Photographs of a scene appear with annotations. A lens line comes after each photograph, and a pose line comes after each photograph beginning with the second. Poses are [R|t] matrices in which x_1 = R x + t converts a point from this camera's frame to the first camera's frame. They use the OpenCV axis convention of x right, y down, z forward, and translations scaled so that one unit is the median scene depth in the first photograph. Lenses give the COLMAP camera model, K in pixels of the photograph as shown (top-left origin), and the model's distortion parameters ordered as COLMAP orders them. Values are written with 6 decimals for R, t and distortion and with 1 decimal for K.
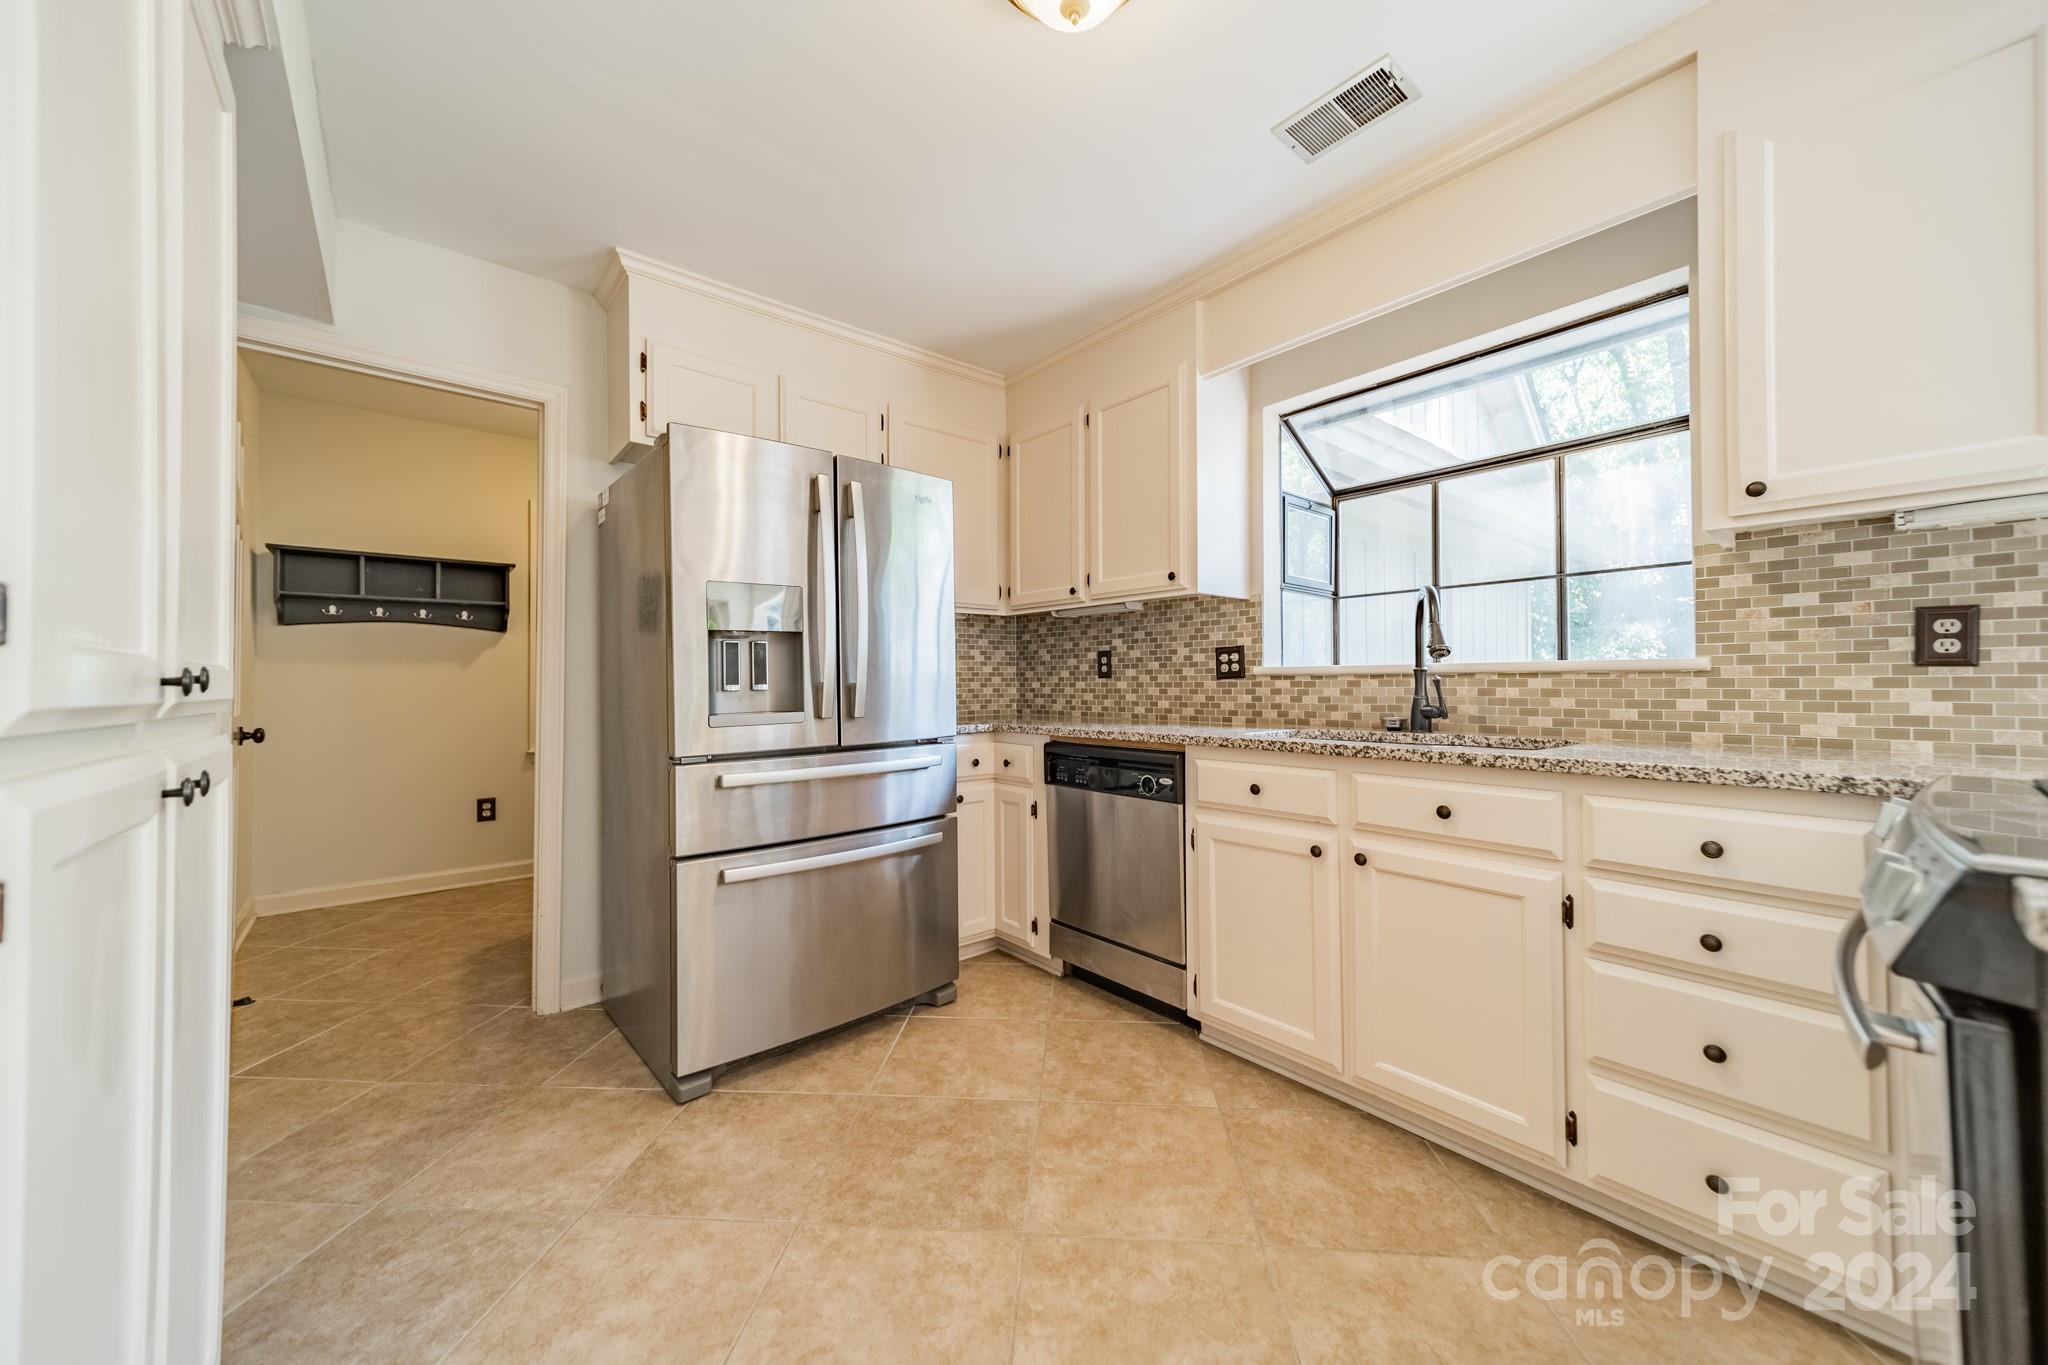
lens RADIAL K [[728.7, 0, 1028.9], [0, 728.7, 675.1], [0, 0, 1]] dist [0.006141, 0.000236]
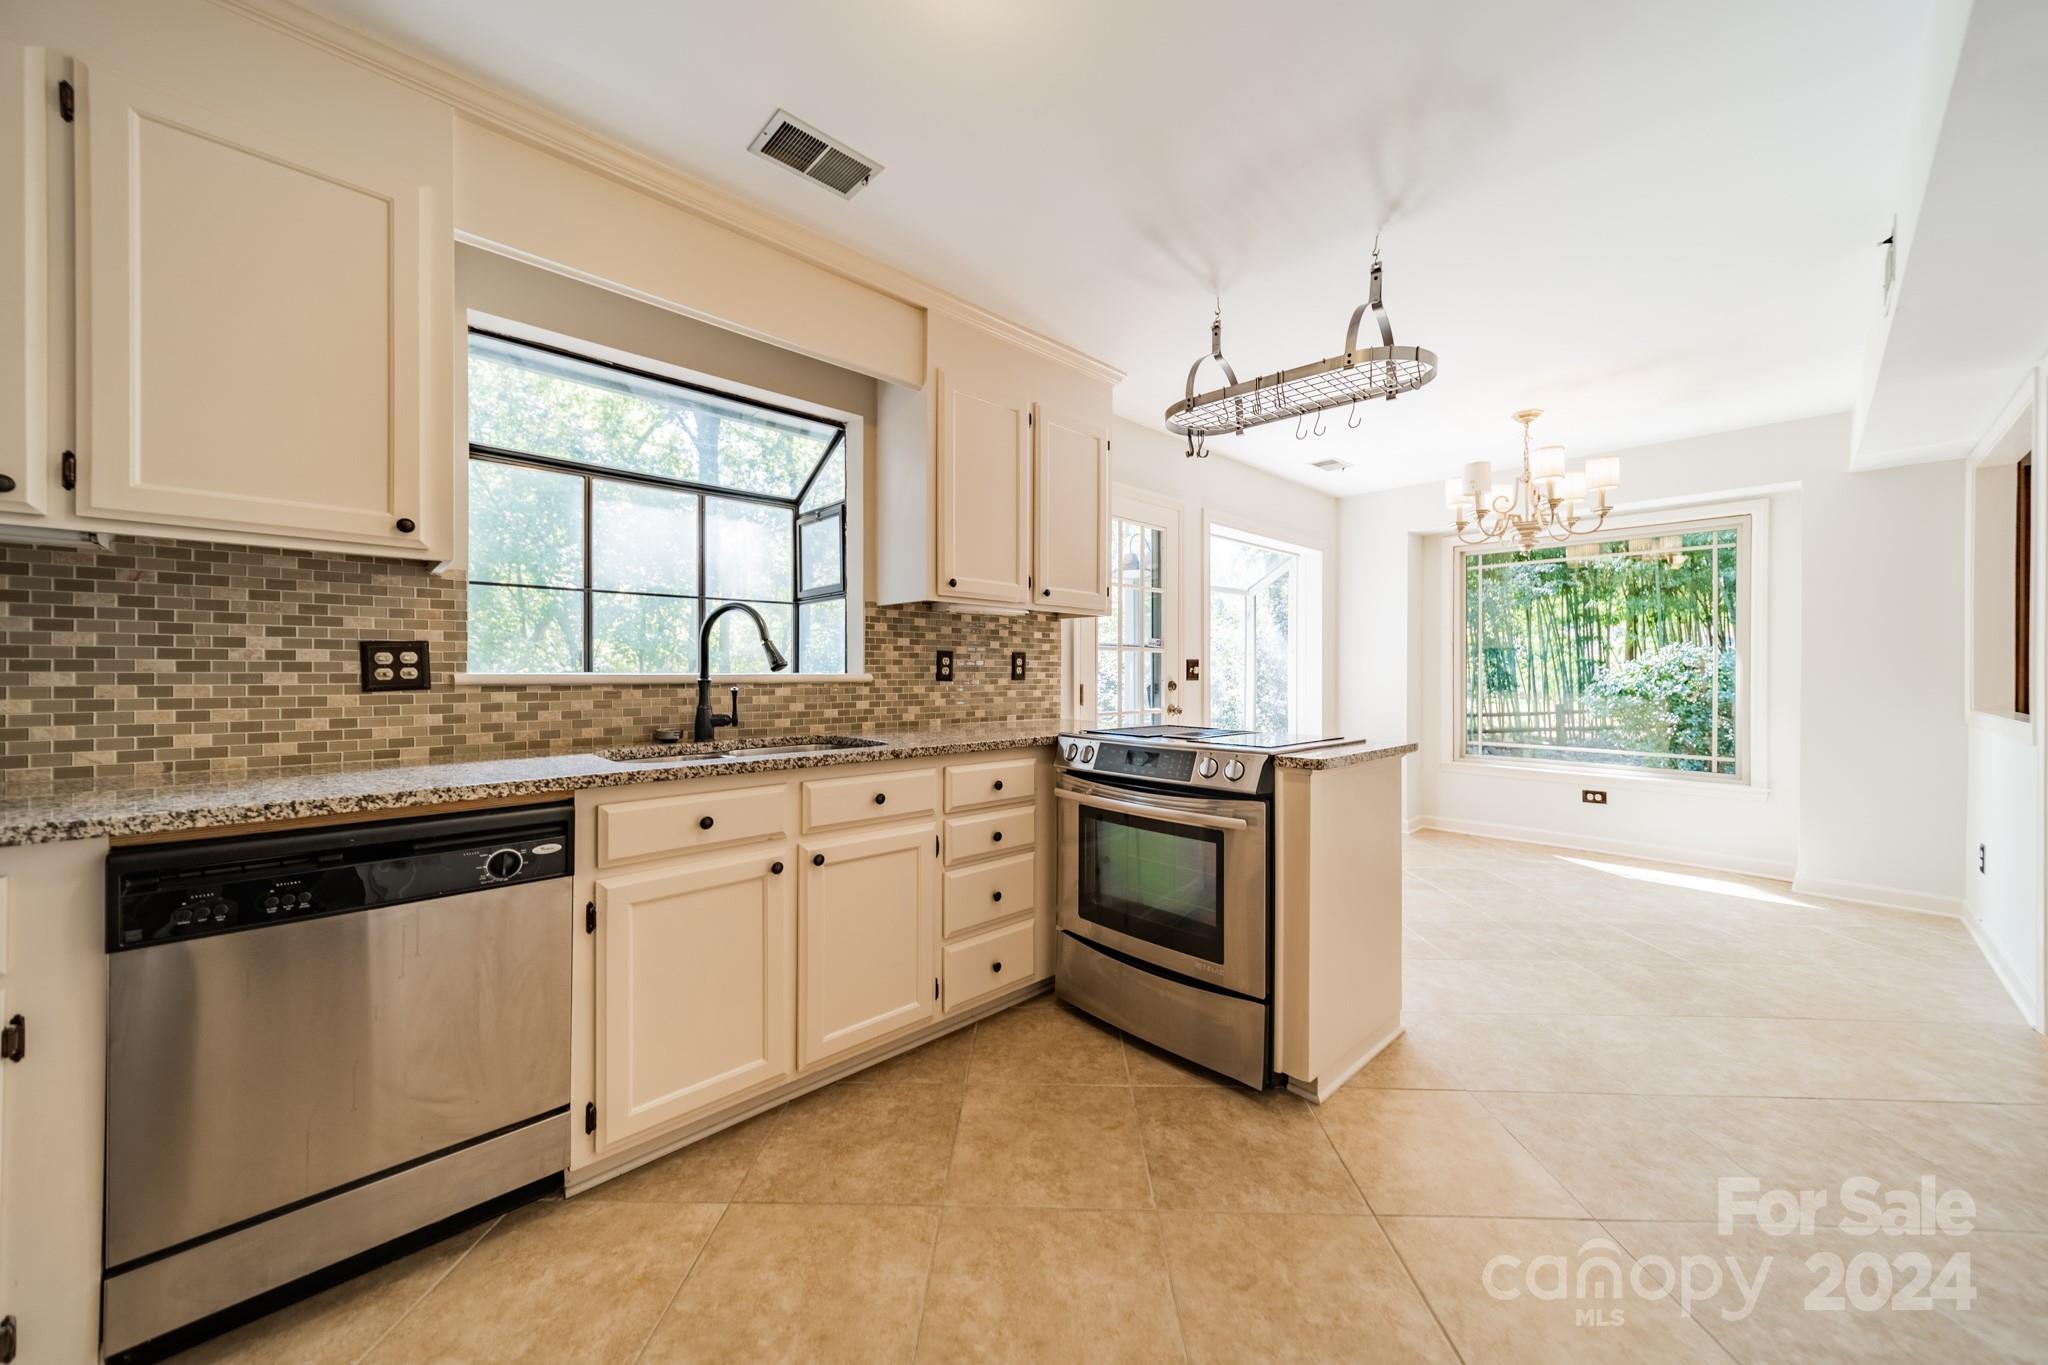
lens RADIAL K [[728.7, 0, 1023.4], [0, 728.7, 671.0], [0, 0, 1]] dist [0.006141, 0.000236]
pose [[-0.052787, 0.004867, 0.998594, -0.466665], [-0.013885, 0.999888, -0.005607, -0.019230], [-0.998509, -0.014161, -0.052714, 0.547835]]
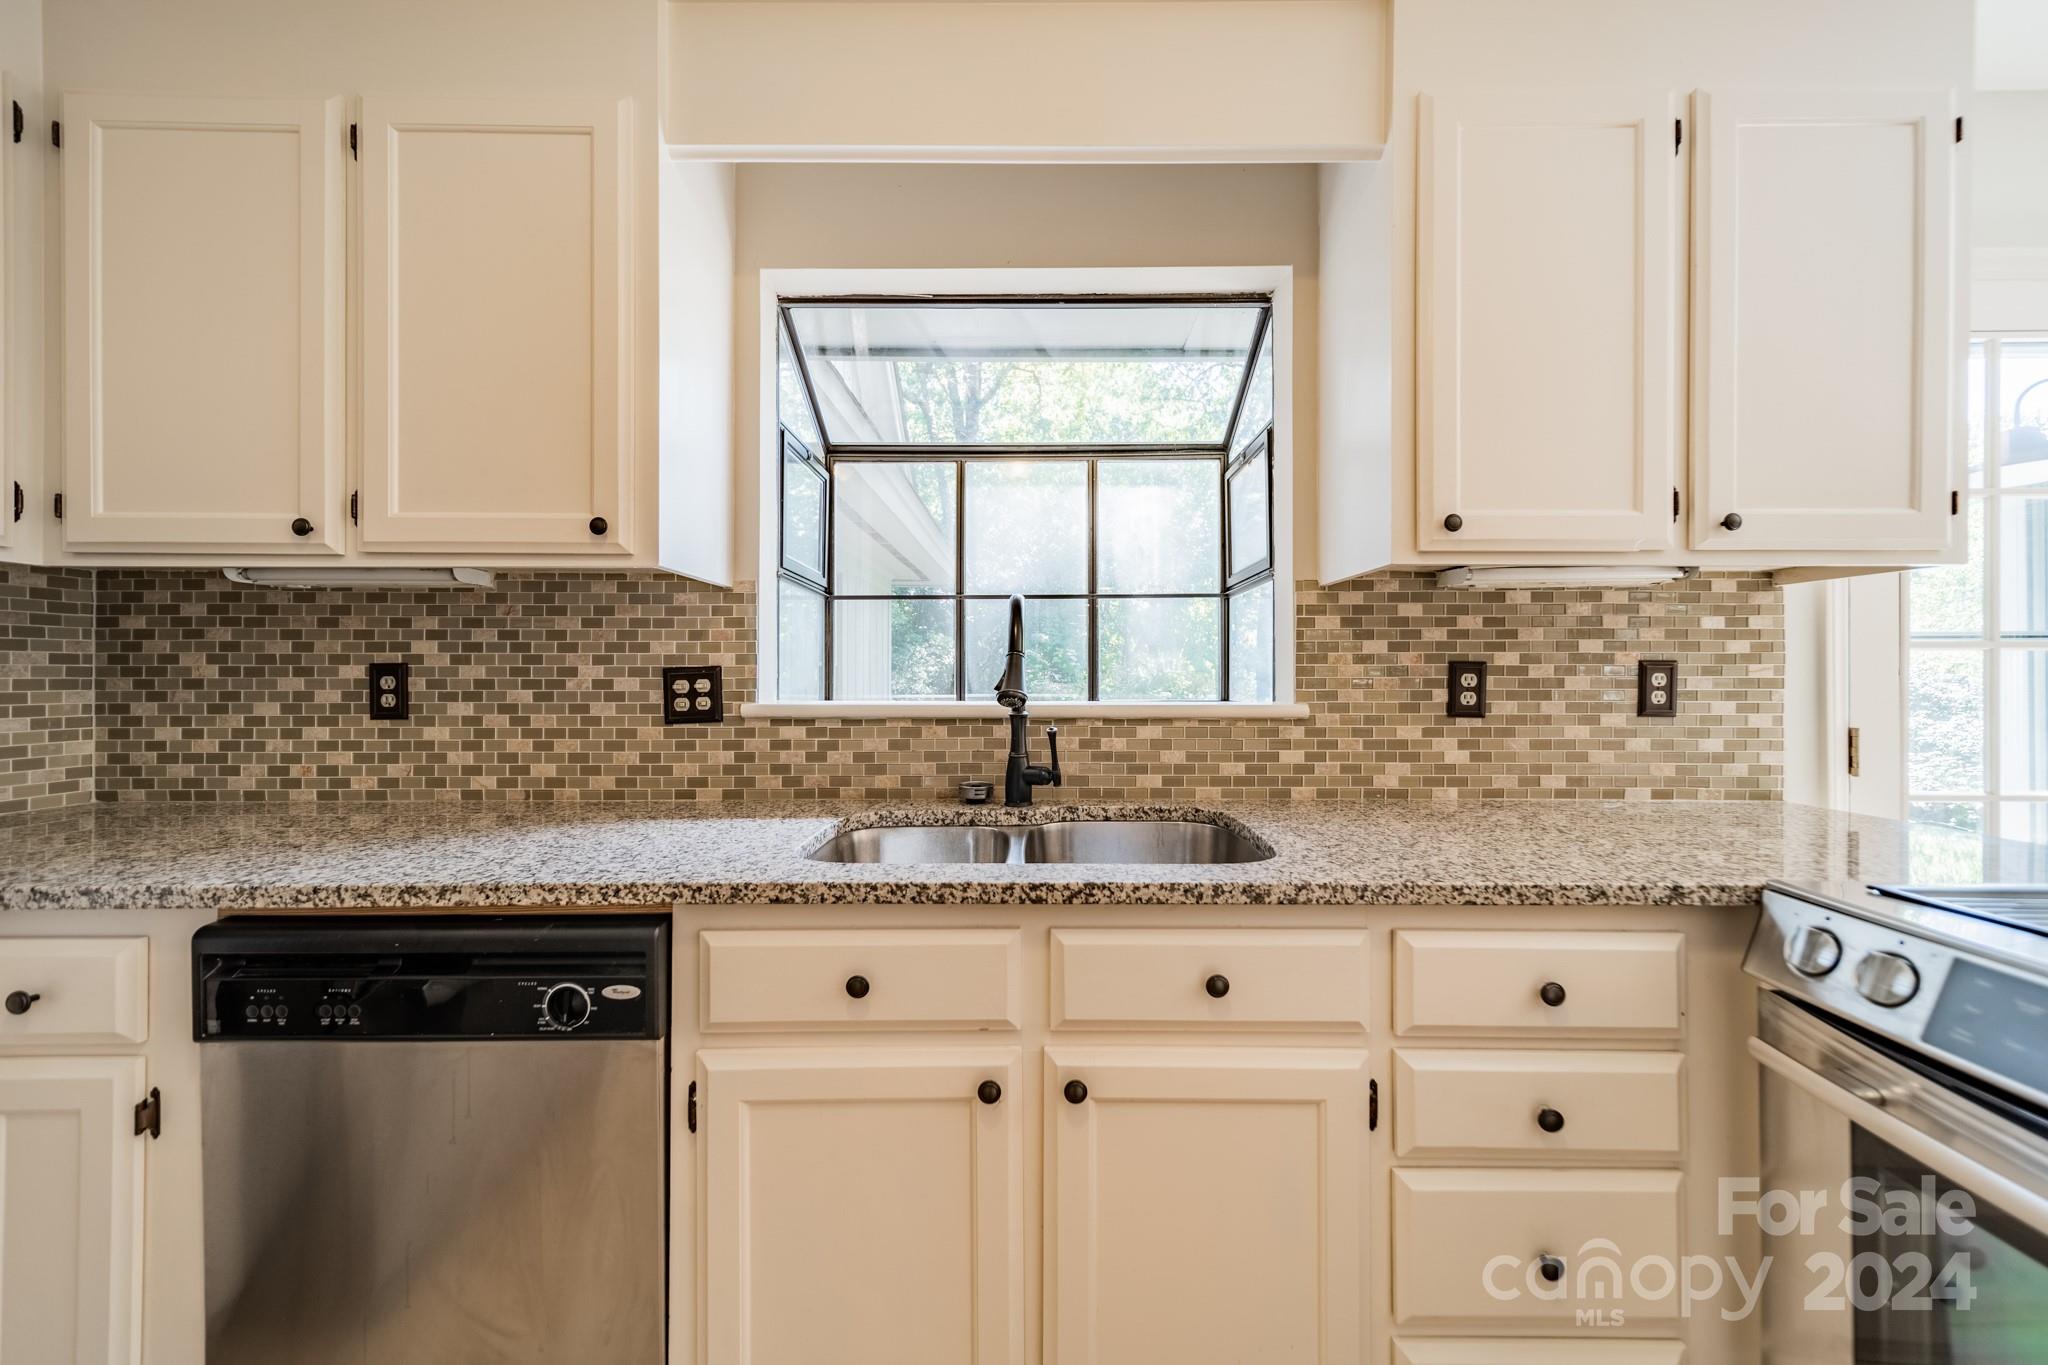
lens RADIAL K [[728.7, 0, 1032.2], [0, 728.7, 674.9], [0, 0, 1]] dist [0.006141, 0.000236]
pose [[0.646526, 0.005541, 0.762872, 0.011888], [-0.011026, 0.999937, 0.002081, -0.042638], [-0.762812, -0.009757, 0.646547, 0.488996]]
